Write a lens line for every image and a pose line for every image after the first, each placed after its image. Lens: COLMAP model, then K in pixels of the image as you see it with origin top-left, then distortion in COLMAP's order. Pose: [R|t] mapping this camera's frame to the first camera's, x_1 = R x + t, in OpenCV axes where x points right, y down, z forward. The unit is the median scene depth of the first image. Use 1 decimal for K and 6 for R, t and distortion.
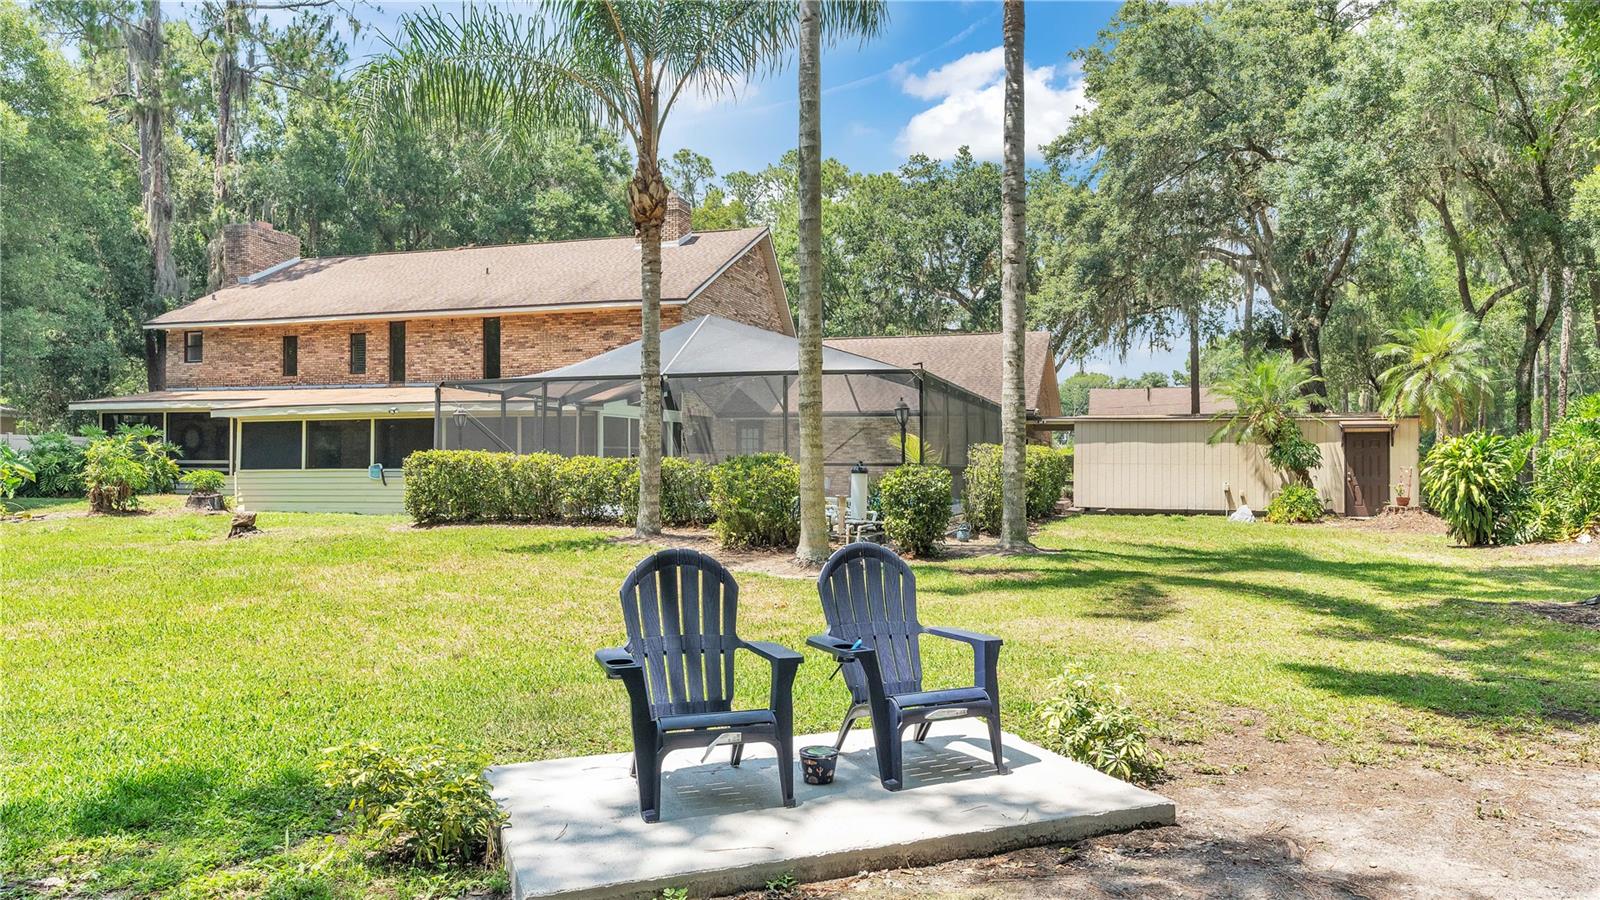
lens RADIAL K [[1063.4, 0, 800.7], [0, 1063.4, 469.6], [0, 0, 1]] dist [0.002767, 0.000846]
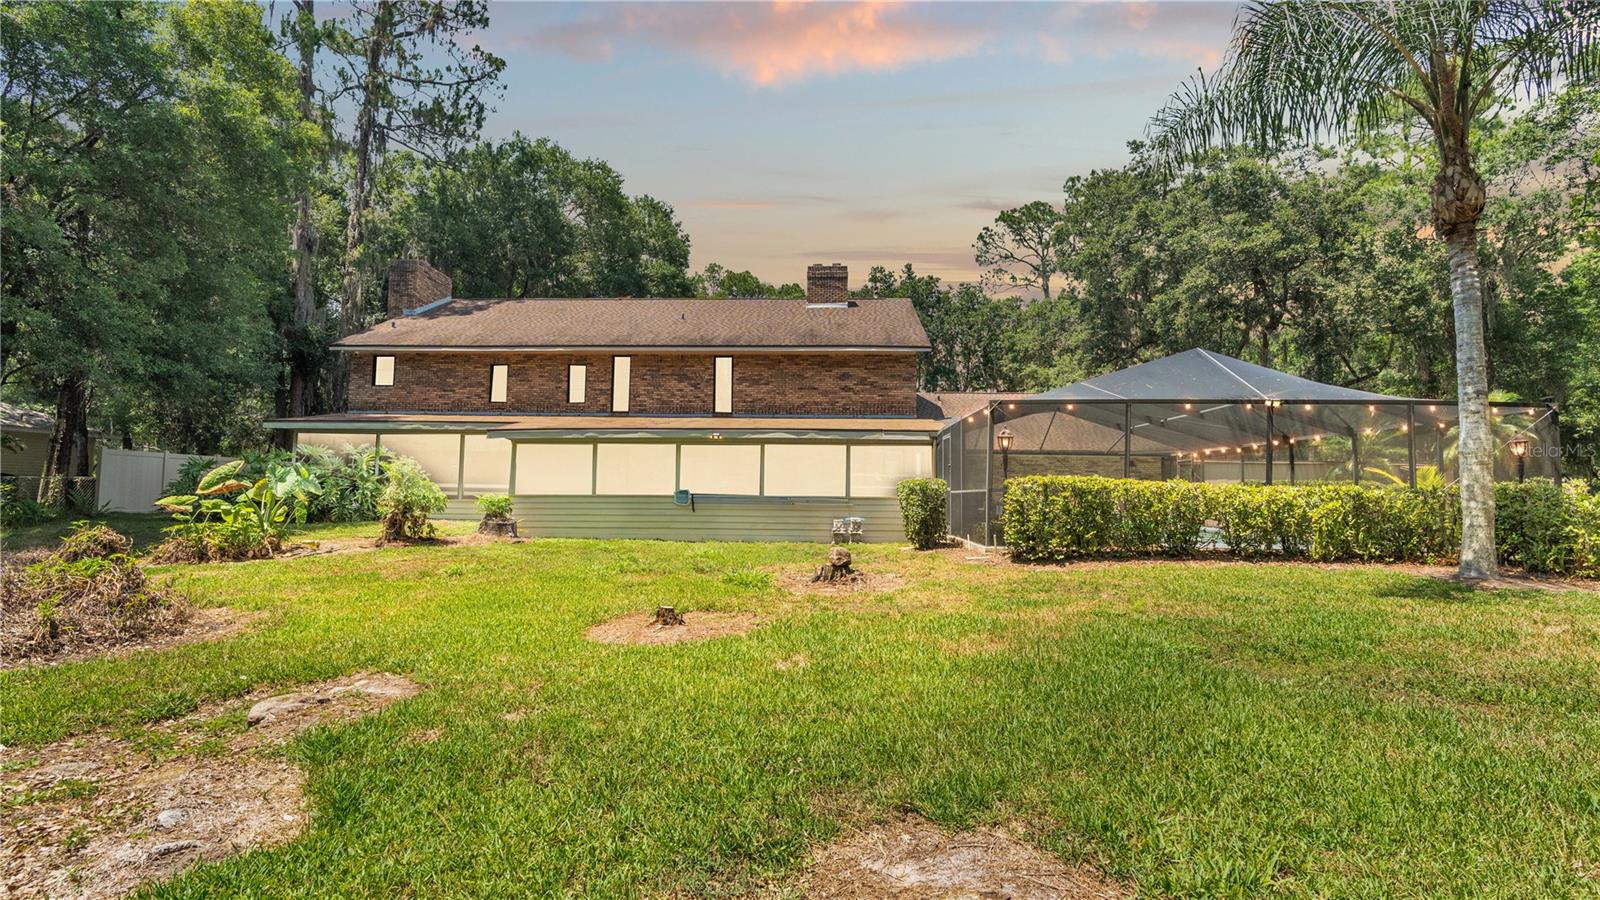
lens RADIAL K [[725.9, 0, 799.8], [0, 725.9, 445.0], [0, 0, 1]] dist [-0.003909, 0.001167]
pose [[0.967788, 0.026383, 0.250380, -0.387794], [-0.008873, 0.997450, -0.070809, 0.000088], [-0.251609, 0.066306, 0.965555, 0.261738]]
